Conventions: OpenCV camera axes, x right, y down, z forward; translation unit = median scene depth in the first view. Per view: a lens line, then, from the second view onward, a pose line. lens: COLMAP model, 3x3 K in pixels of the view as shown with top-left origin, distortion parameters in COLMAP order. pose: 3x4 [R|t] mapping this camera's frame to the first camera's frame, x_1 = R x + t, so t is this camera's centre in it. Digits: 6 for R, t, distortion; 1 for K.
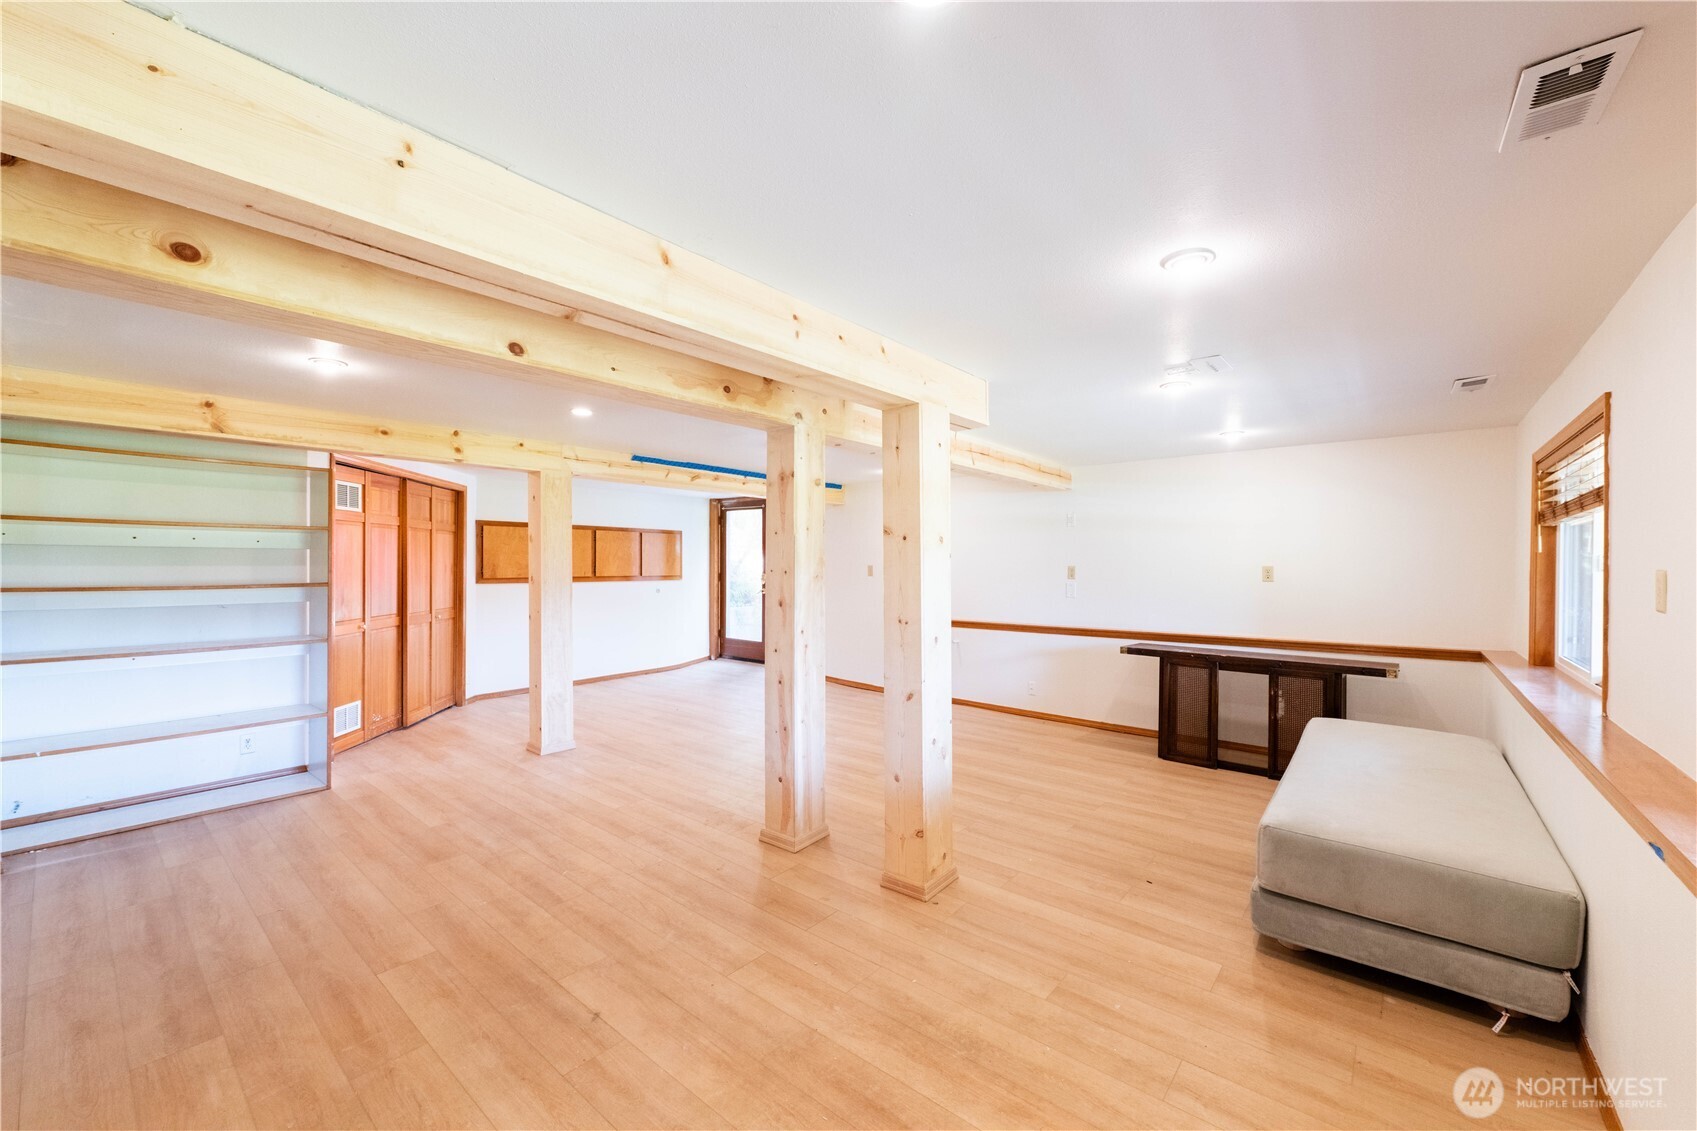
lens RADIAL K [[678.6, 0, 847.9], [0, 678.6, 561.6], [0, 0, 1]] dist [0.000863, -0.001547]
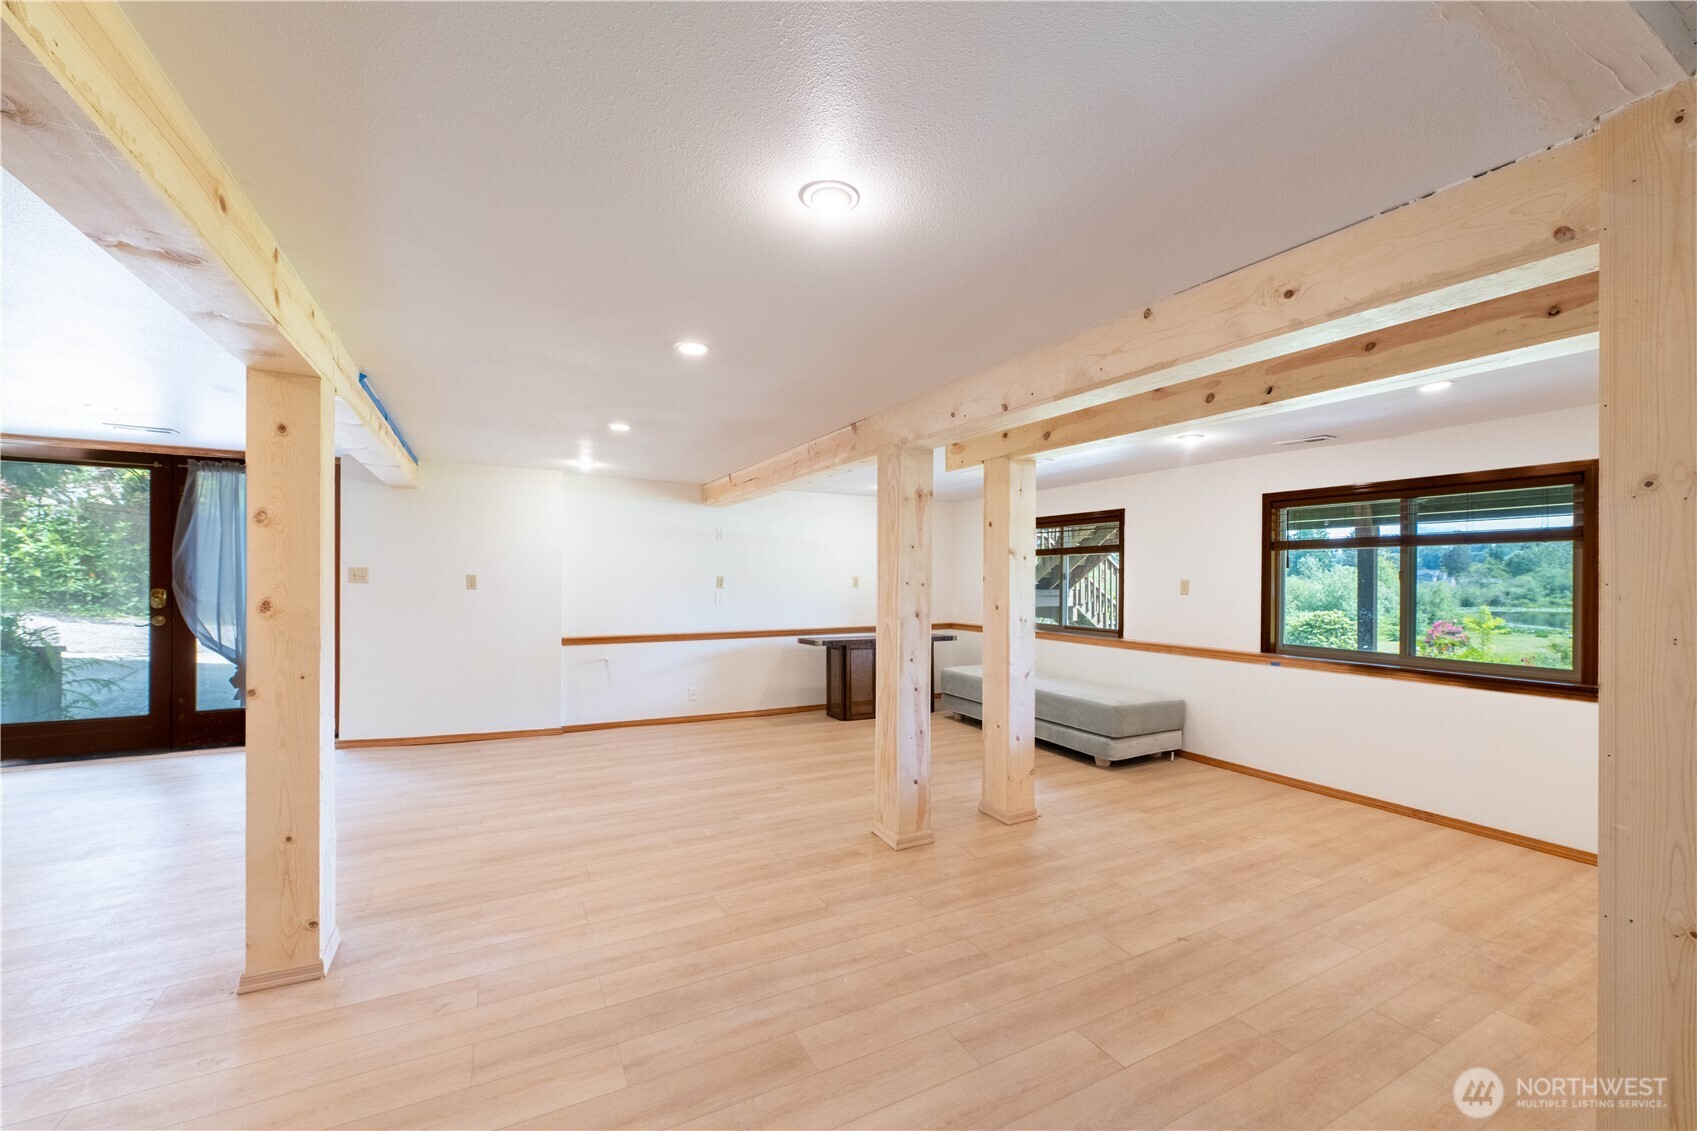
lens RADIAL K [[678.6, 0, 864.8], [0, 678.6, 578.8], [0, 0, 1]] dist [0.000863, -0.001547]
pose [[0.366780, -0.007470, 0.930278, -1.107939], [-0.006068, 0.999927, 0.010422, -0.004491], [-0.930288, -0.009467, 0.366708, 0.692002]]
